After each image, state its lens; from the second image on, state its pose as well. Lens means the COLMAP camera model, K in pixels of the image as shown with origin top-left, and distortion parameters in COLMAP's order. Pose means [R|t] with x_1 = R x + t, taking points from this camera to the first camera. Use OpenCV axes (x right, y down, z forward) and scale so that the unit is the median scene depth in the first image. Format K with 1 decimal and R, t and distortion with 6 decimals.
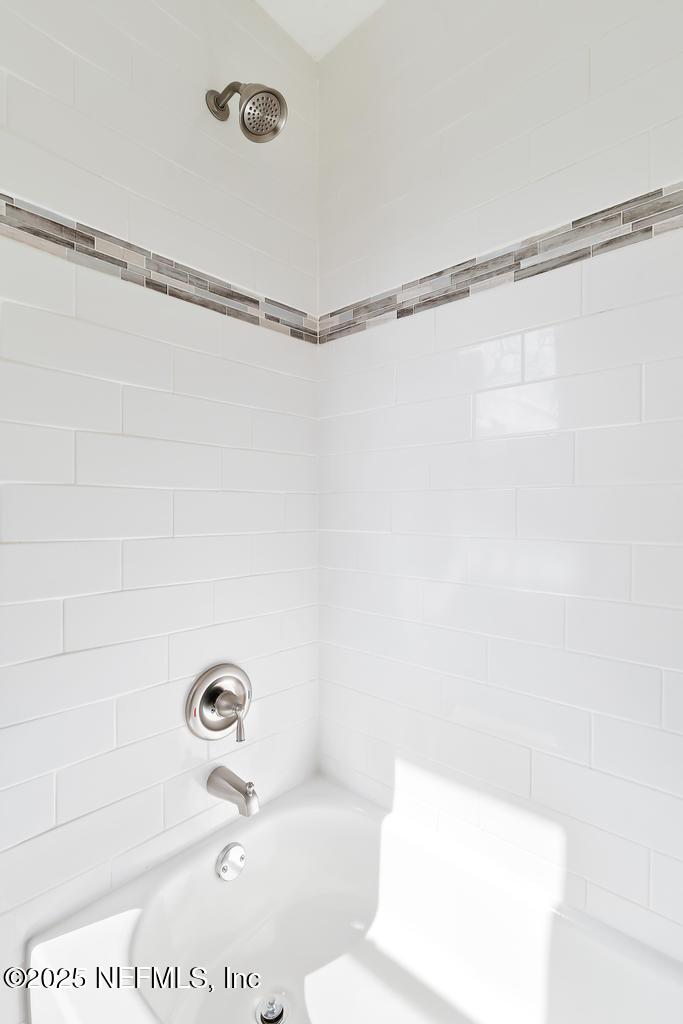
lens RADIAL K [[465.3, 0, 341.5], [0, 465.3, 512.0], [0, 0, 1]] dist [0.003390, 0.000491]
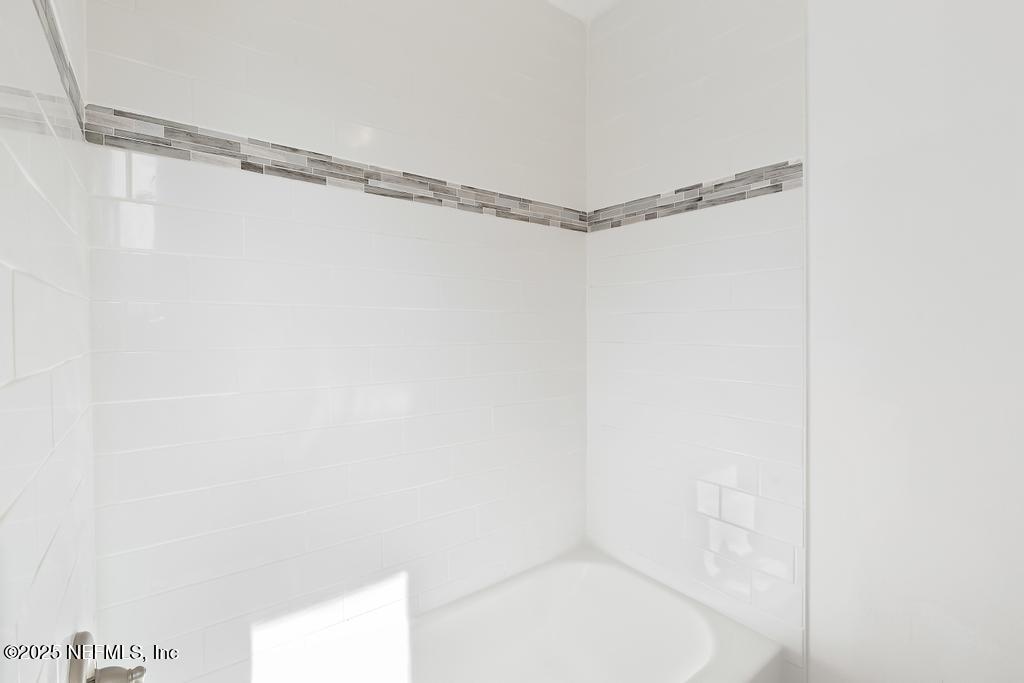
lens RADIAL K [[465.3, 0, 512.0], [0, 465.3, 341.5], [0, 0, 1]] dist [0.003390, 0.000491]
pose [[0.204828, -0.020432, 0.978585, -0.806614], [0.015865, 0.999720, 0.017553, -0.081784], [-0.978669, 0.011930, 0.205095, 0.306166]]
